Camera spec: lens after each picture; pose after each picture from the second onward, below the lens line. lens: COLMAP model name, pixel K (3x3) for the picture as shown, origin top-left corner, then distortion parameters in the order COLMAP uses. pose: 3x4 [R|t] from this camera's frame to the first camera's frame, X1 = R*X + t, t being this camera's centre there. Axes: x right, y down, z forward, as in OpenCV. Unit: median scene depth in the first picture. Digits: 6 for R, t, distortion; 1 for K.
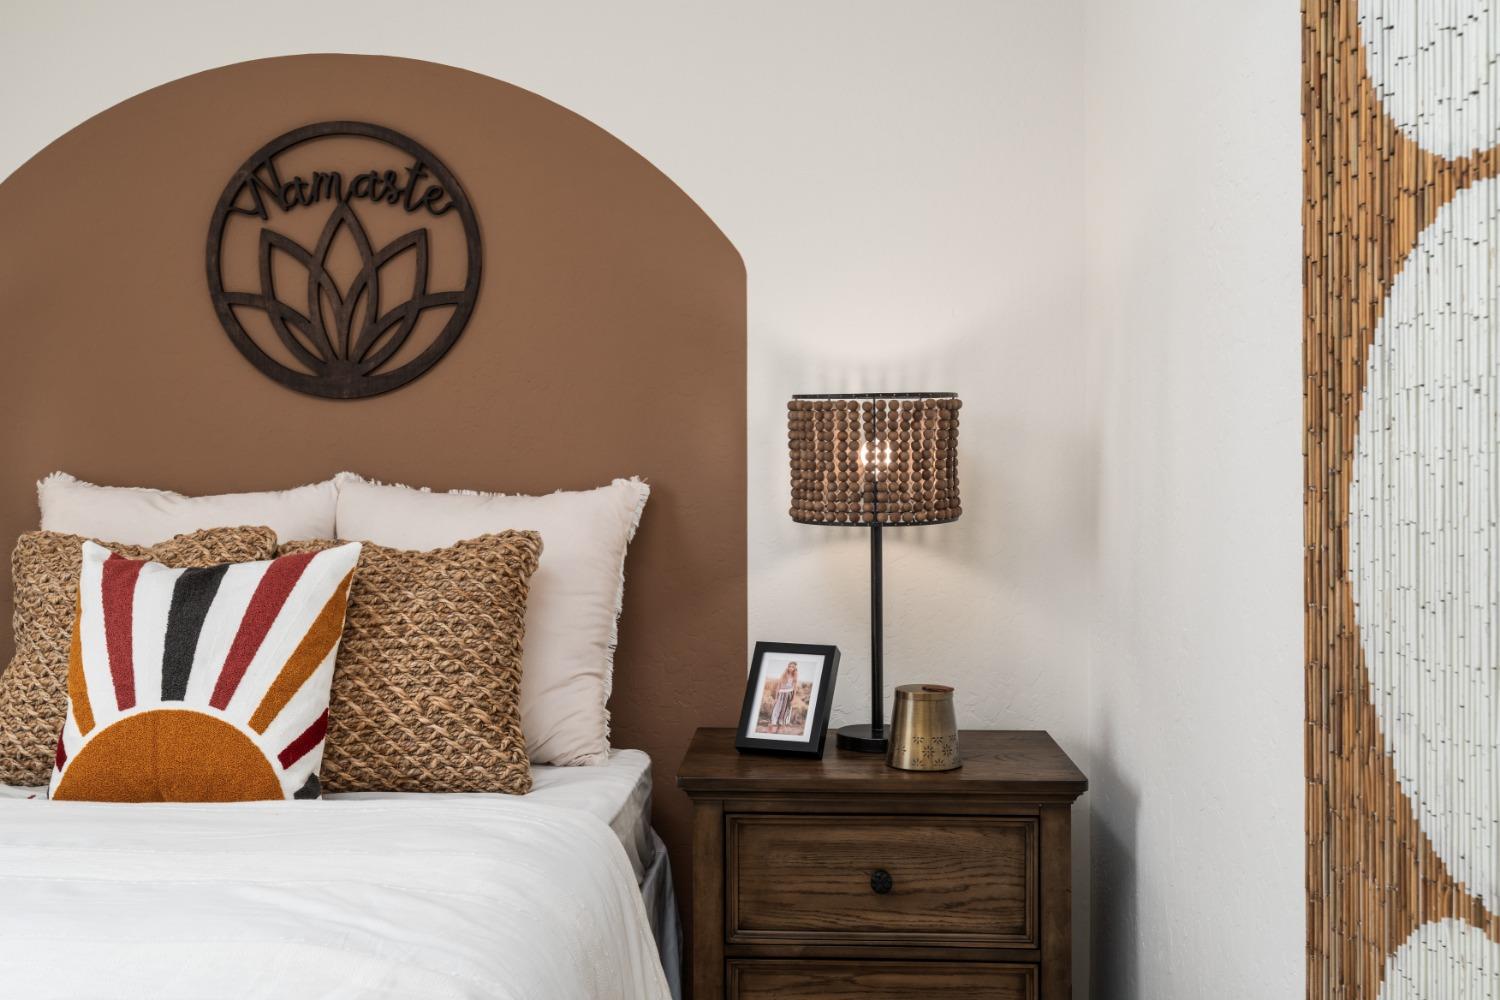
lens RADIAL K [[1503.8, 0, 750.2], [0, 1503.8, 463.8], [0, 0, 1]] dist [0.008635, -0.012444]
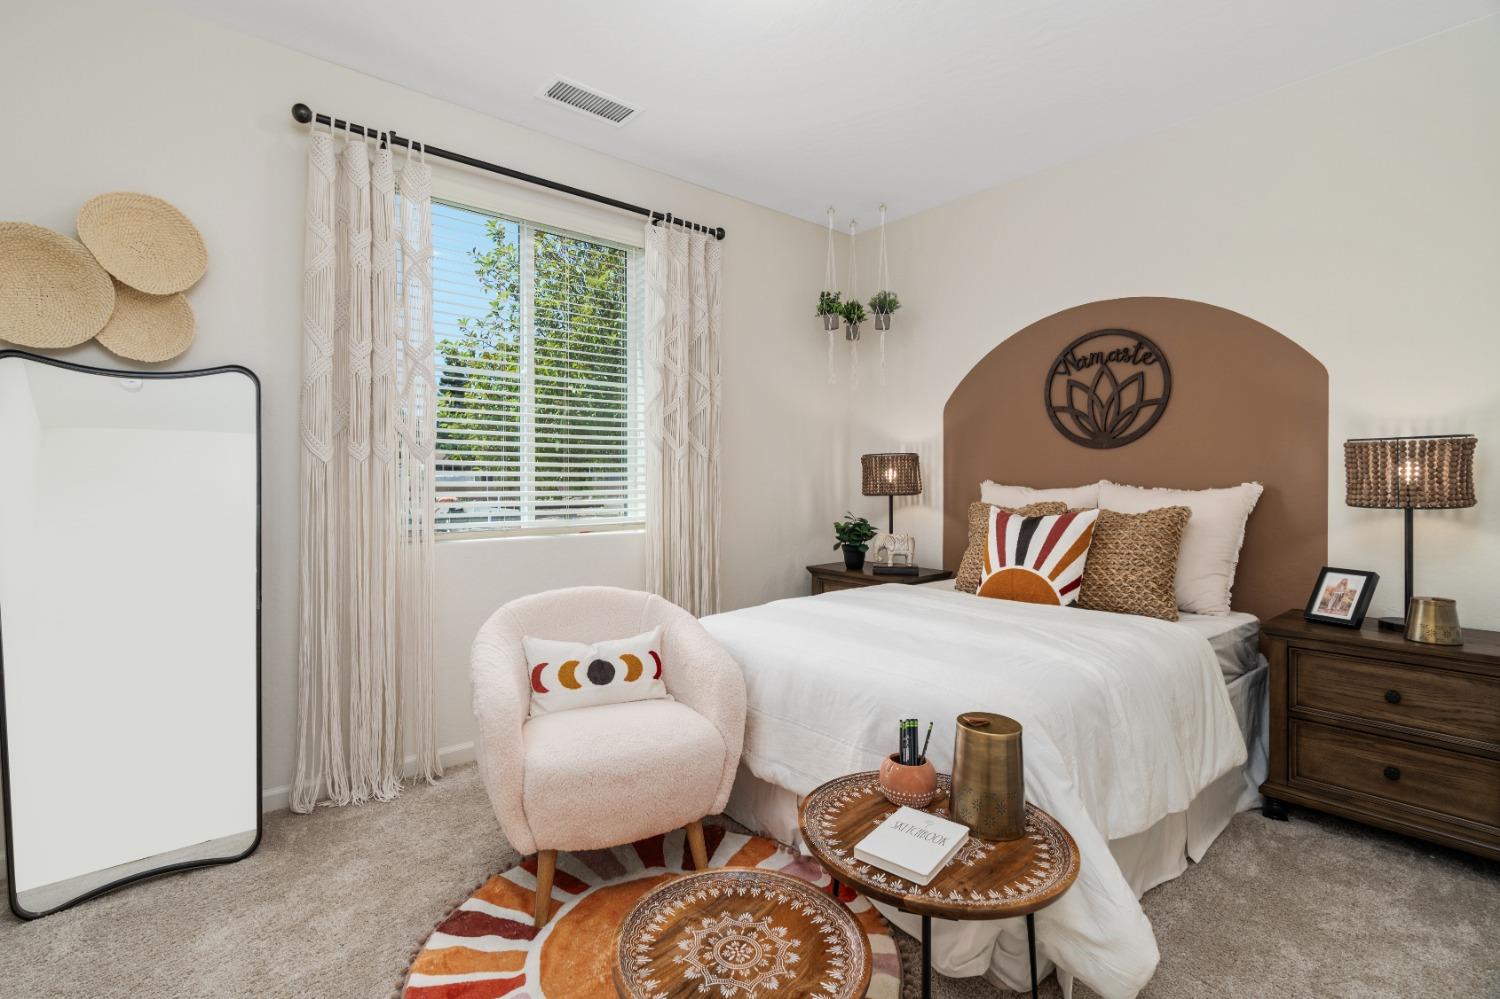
lens RADIAL K [[690.9, 0, 750.0], [0, 690.9, 499.5], [0, 0, 1]] dist [-0.001520, -0.000398]
pose [[0.698586, 0.018807, -0.715279, 0.130865], [0.006138, 0.999460, 0.032274, -0.002366], [0.715499, -0.026937, 0.698094, -0.163555]]
